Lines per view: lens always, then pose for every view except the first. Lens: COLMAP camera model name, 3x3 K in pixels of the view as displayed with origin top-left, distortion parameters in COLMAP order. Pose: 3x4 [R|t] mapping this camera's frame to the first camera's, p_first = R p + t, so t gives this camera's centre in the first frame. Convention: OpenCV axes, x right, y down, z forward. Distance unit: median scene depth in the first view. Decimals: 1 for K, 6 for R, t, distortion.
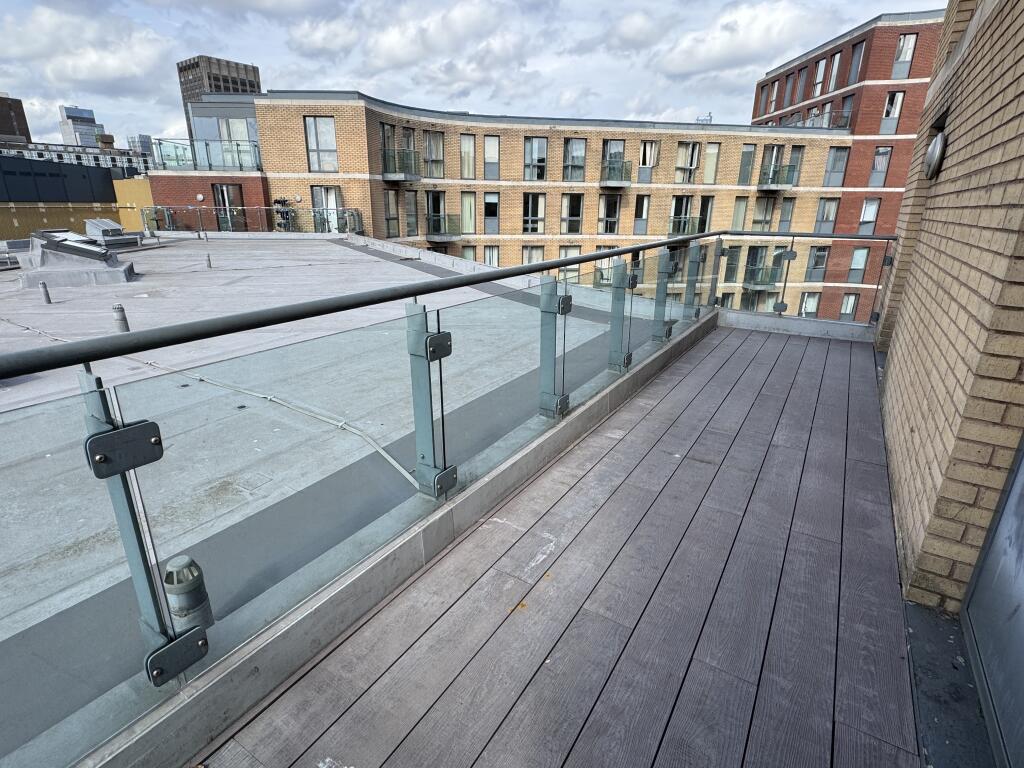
lens RADIAL K [[527.2, 0, 508.6], [0, 527.2, 386.6], [0, 0, 1]] dist [-0.002515, 0.002300]
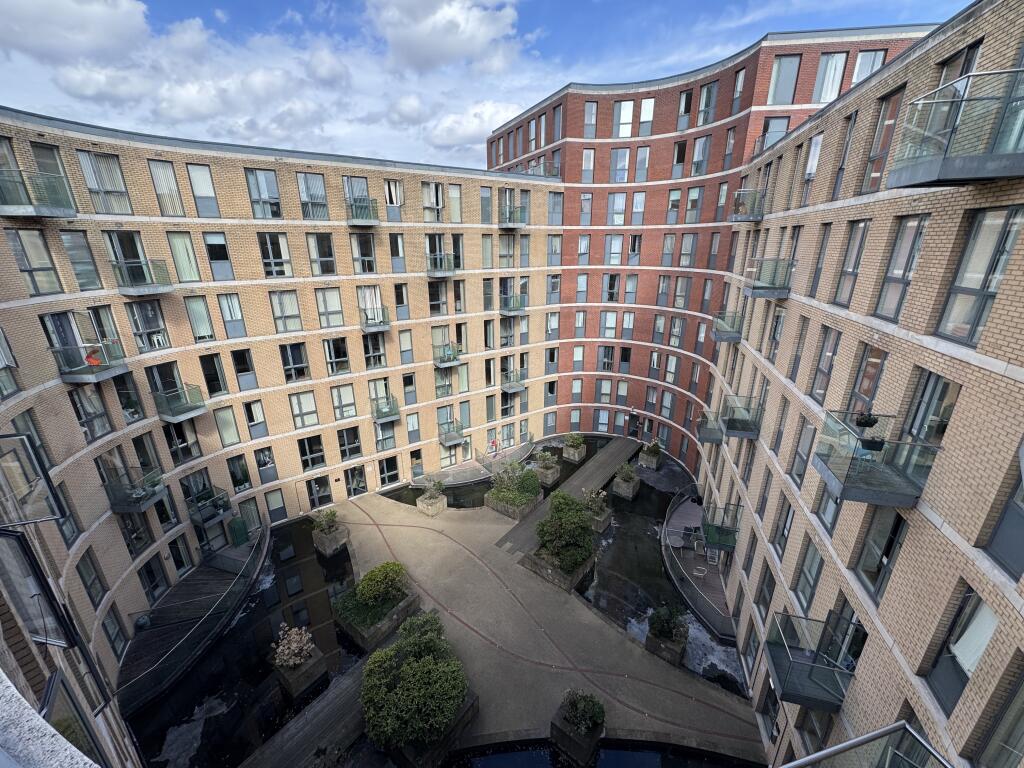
lens RADIAL K [[413.5, 0, 508.3], [0, 413.5, 388.0], [0, 0, 1]] dist [0.002467, 0.000318]
pose [[0.909898, -0.153264, 0.385482, 0.096406], [0.148912, 0.987987, 0.041320, -0.067790], [-0.387184, 0.019806, 0.921790, 0.180048]]
